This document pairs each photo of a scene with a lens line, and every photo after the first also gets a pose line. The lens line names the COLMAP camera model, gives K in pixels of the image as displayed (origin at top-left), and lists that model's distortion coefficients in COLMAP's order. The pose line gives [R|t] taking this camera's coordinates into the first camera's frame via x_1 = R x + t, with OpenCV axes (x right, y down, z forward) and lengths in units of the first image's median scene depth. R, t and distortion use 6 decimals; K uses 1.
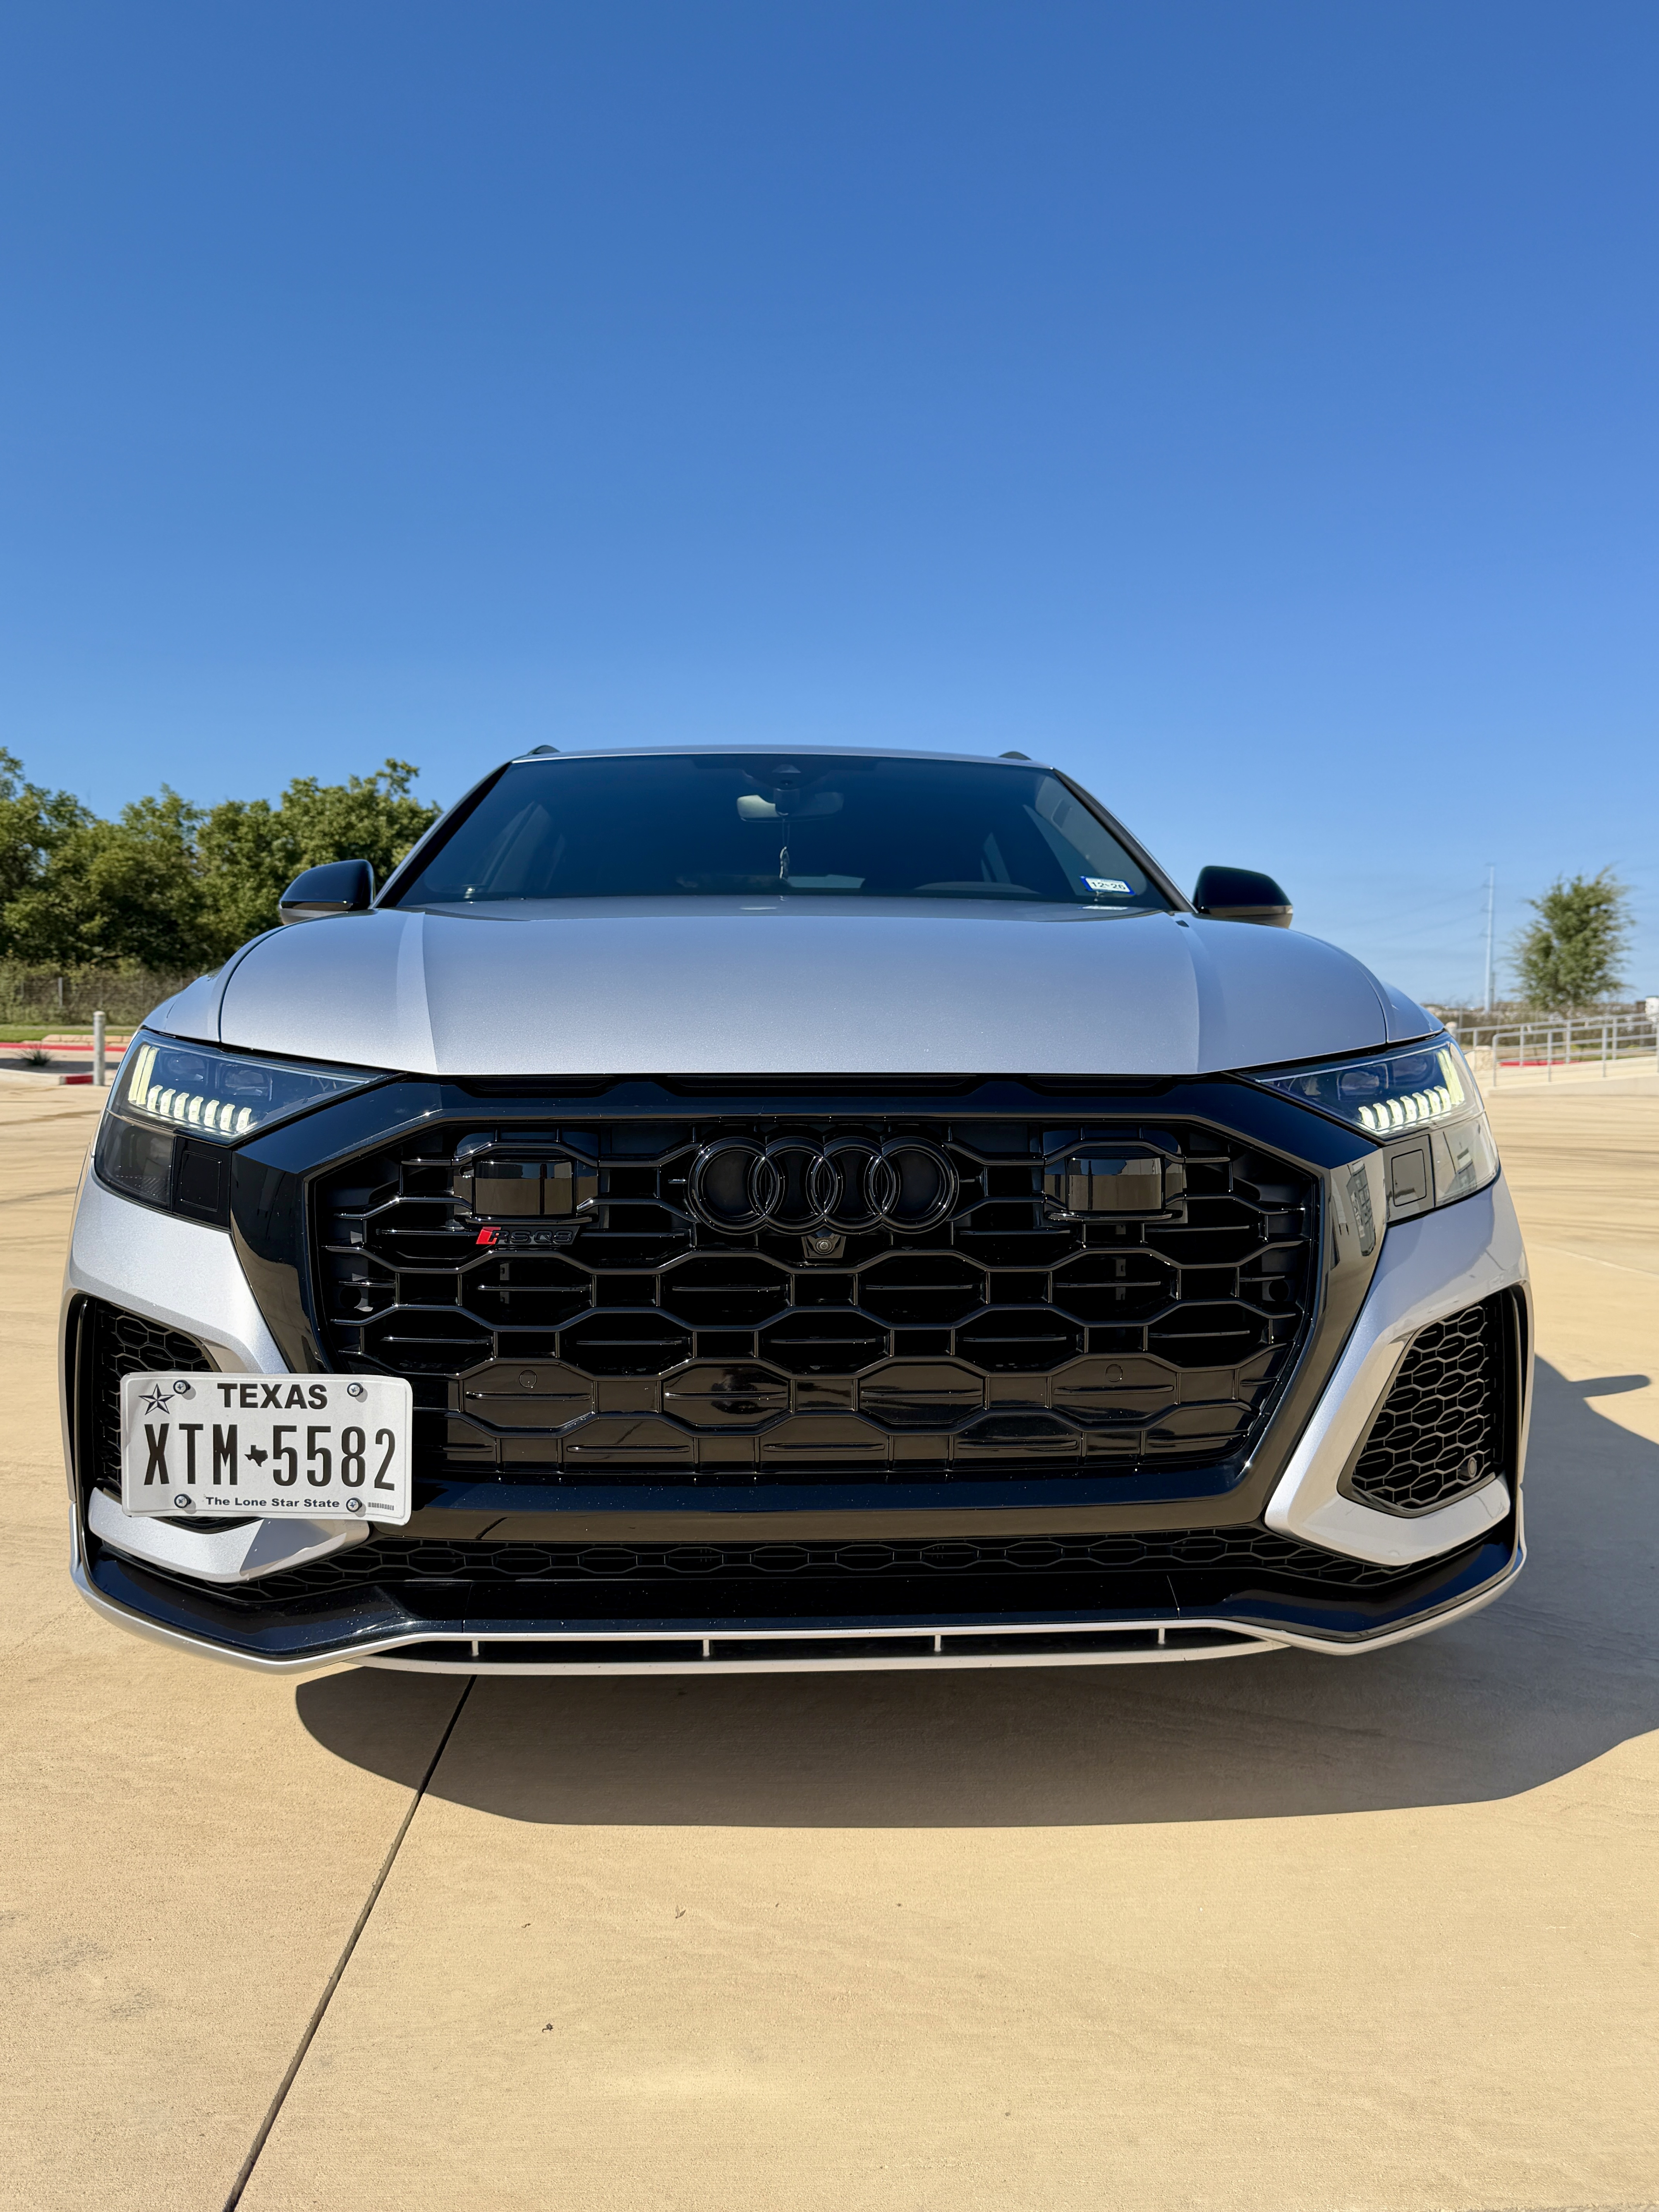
lens RADIAL K [[1695.7, 0, 823.4], [0, 1695.7, 1104.3], [0, 0, 1]] dist [0.107654, -0.211033]
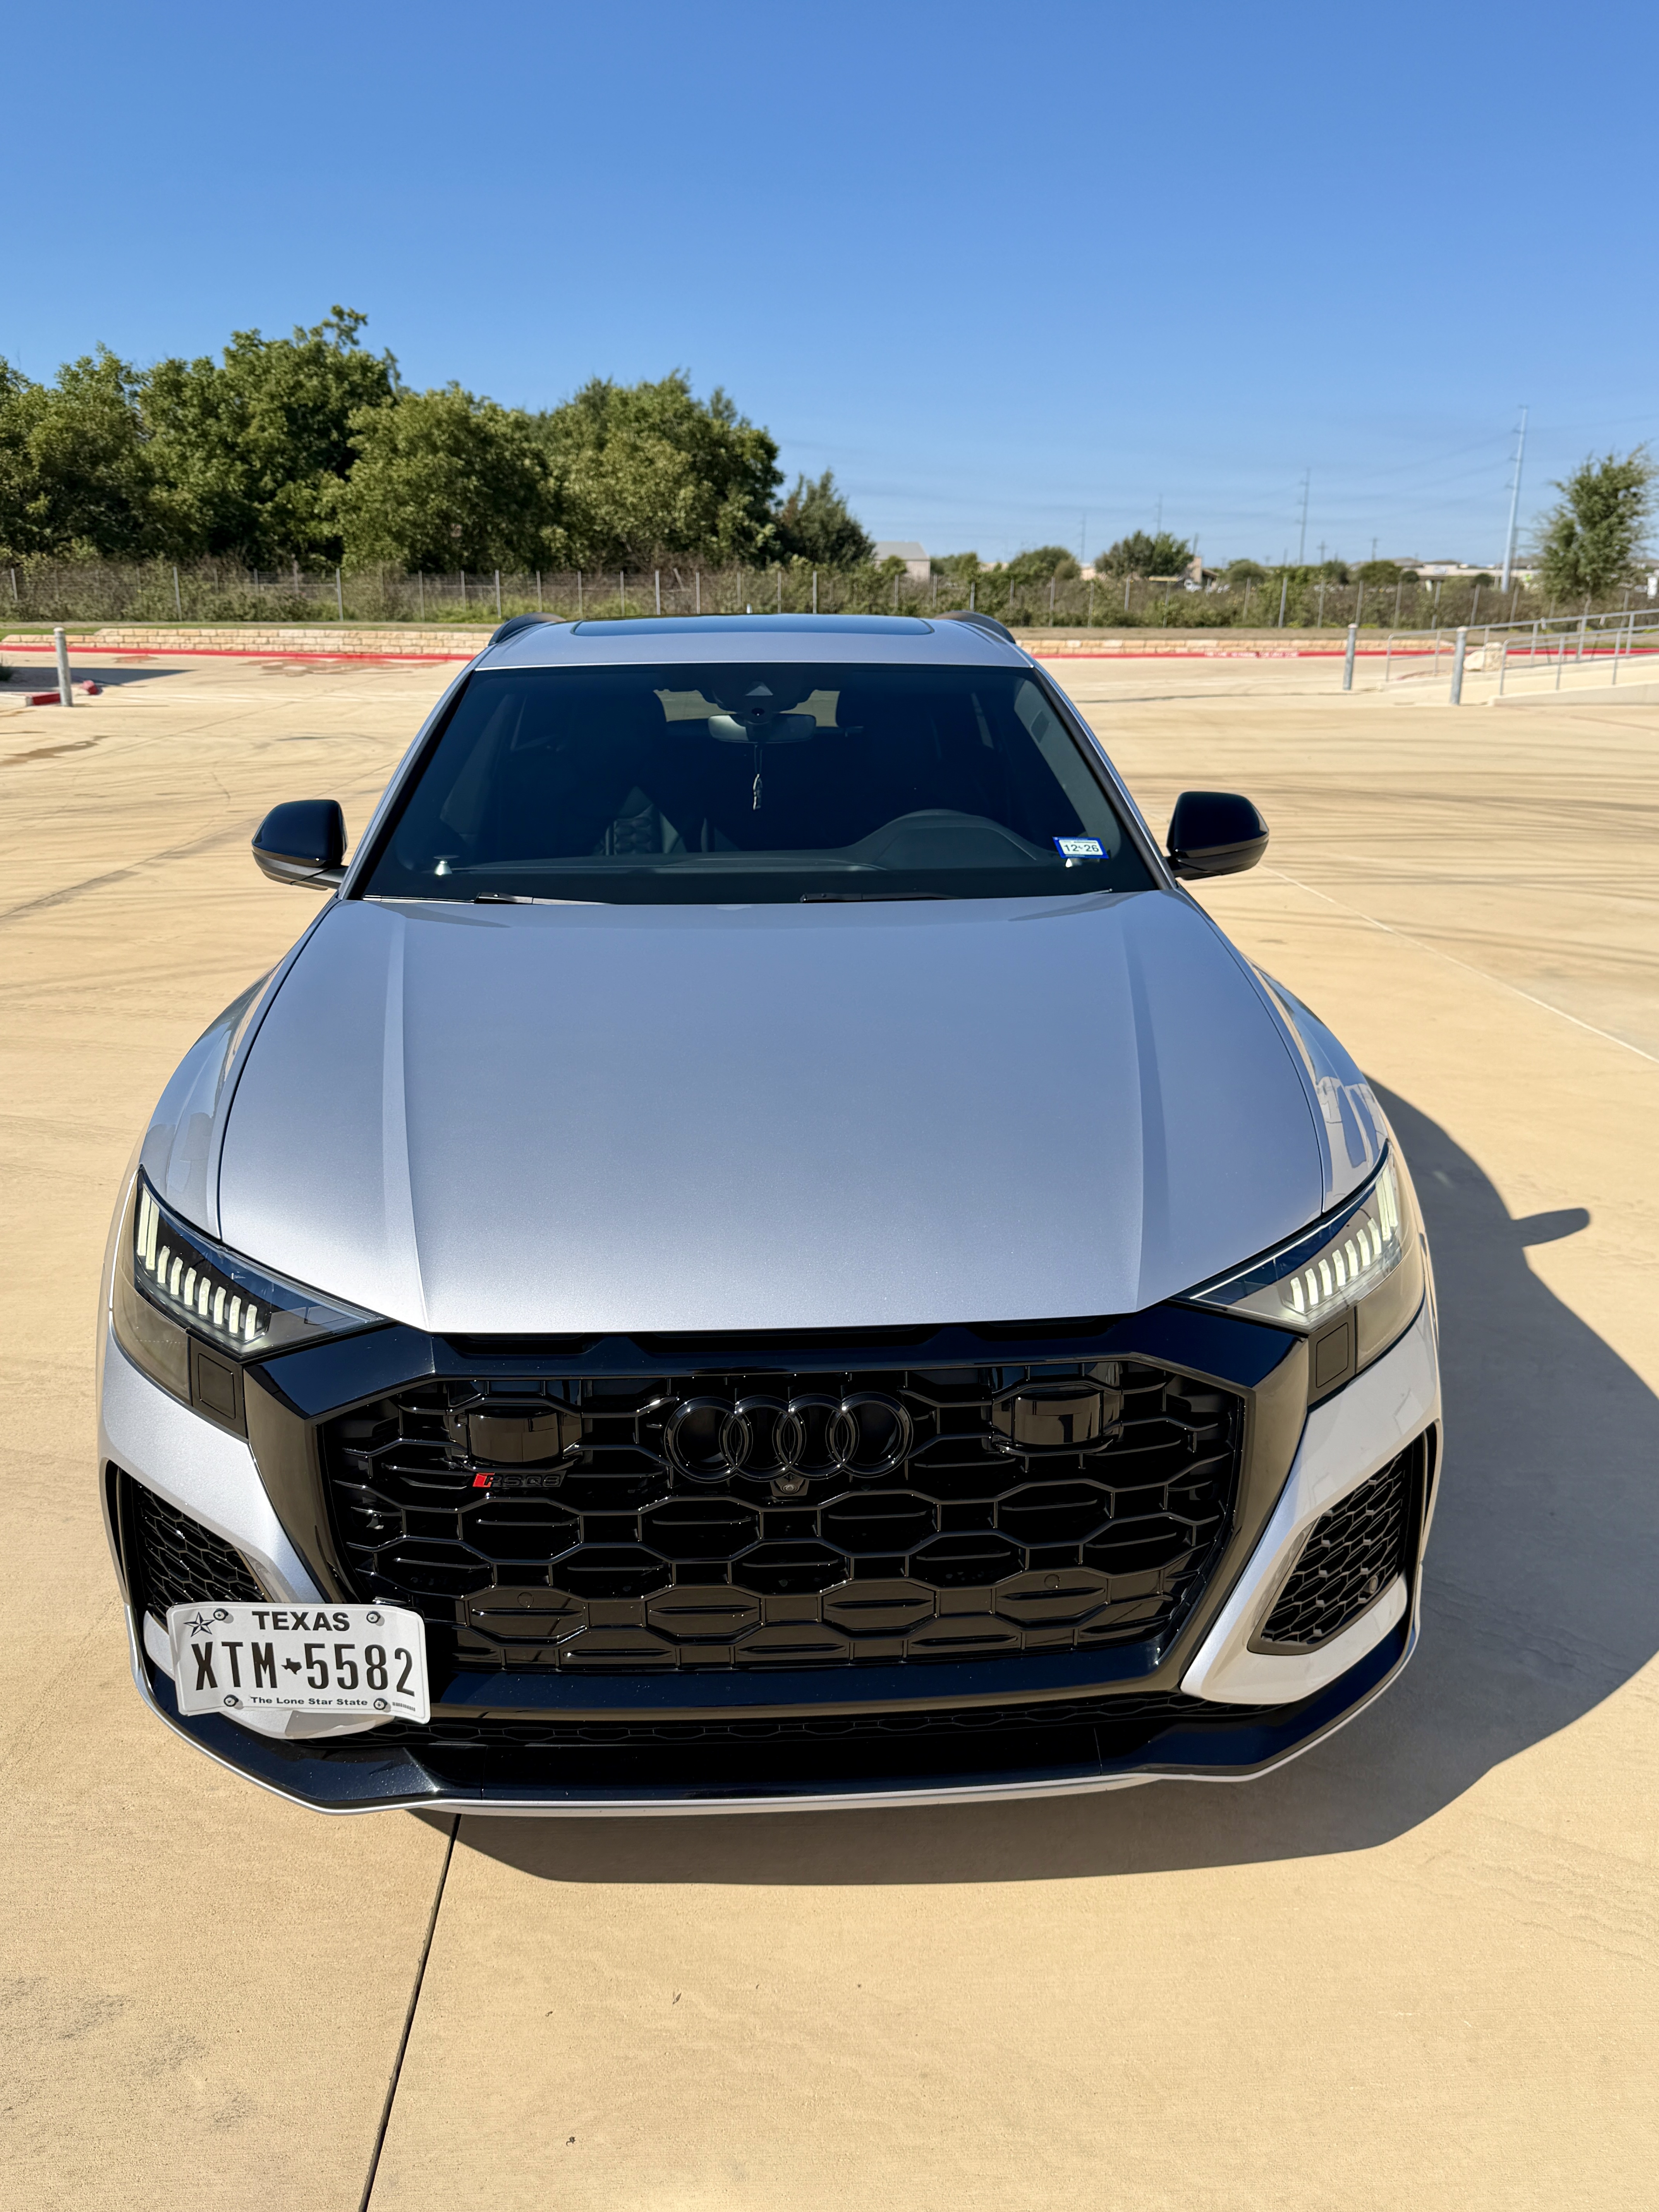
lens RADIAL K [[1707.9, 0, 809.1], [0, 1707.9, 1099.3], [0, 0, 1]] dist [0.059326, -0.124043]
pose [[0.999953, -0.008797, -0.003957, 0.019649], [0.009498, 0.969586, 0.244567, -0.432454], [0.001685, -0.244593, 0.969624, -0.011320]]
